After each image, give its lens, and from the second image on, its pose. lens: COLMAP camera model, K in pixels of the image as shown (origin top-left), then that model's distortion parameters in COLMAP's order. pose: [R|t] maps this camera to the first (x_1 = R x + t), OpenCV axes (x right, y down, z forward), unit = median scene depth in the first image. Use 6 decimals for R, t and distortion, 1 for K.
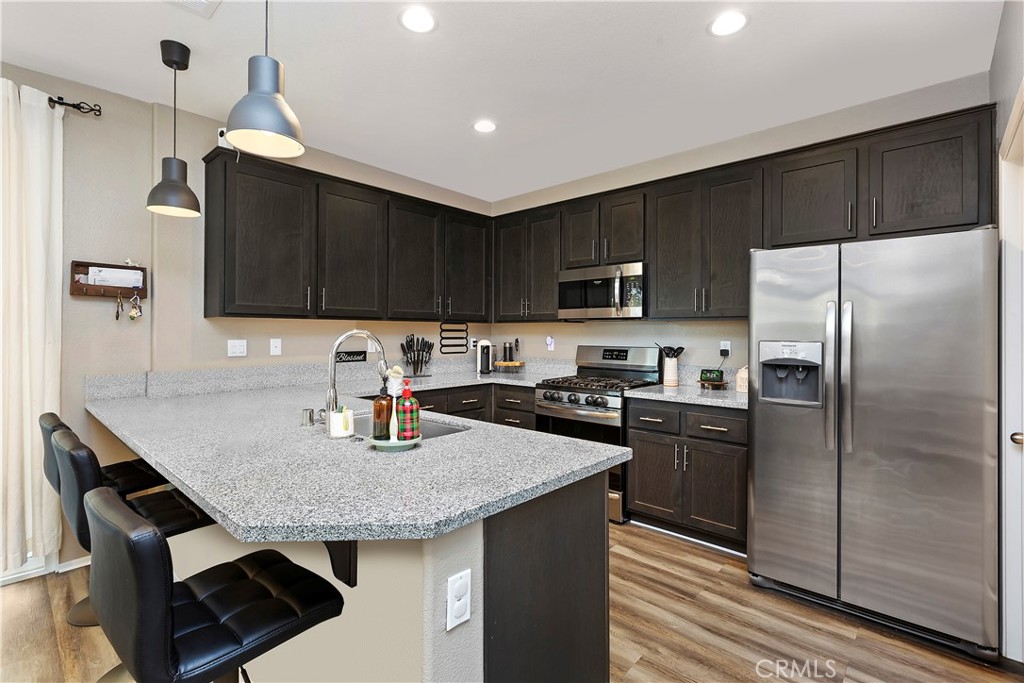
lens RADIAL K [[458.5, 0, 513.6], [0, 458.5, 332.7], [0, 0, 1]] dist [-0.000317, -0.000391]
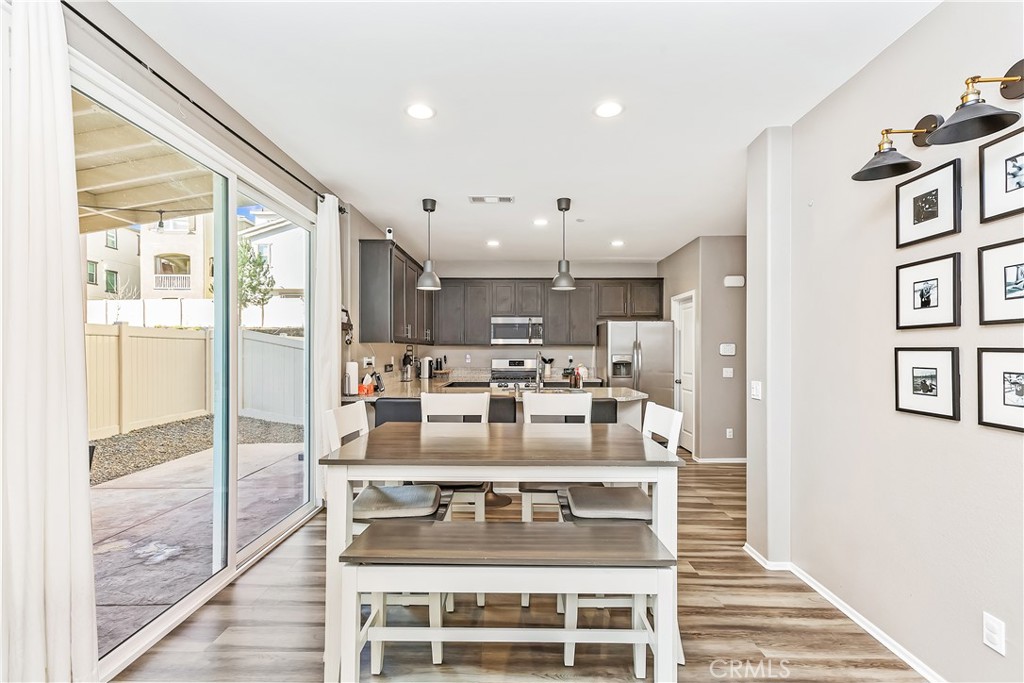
lens RADIAL K [[458.5, 0, 510.3], [0, 458.5, 348.8], [0, 0, 1]] dist [-0.000317, -0.000391]
pose [[0.758313, 0.007691, 0.651845, -1.110067], [-0.000669, 0.999939, -0.011020, 0.009711], [-0.651890, 0.007920, 0.758272, -0.432356]]
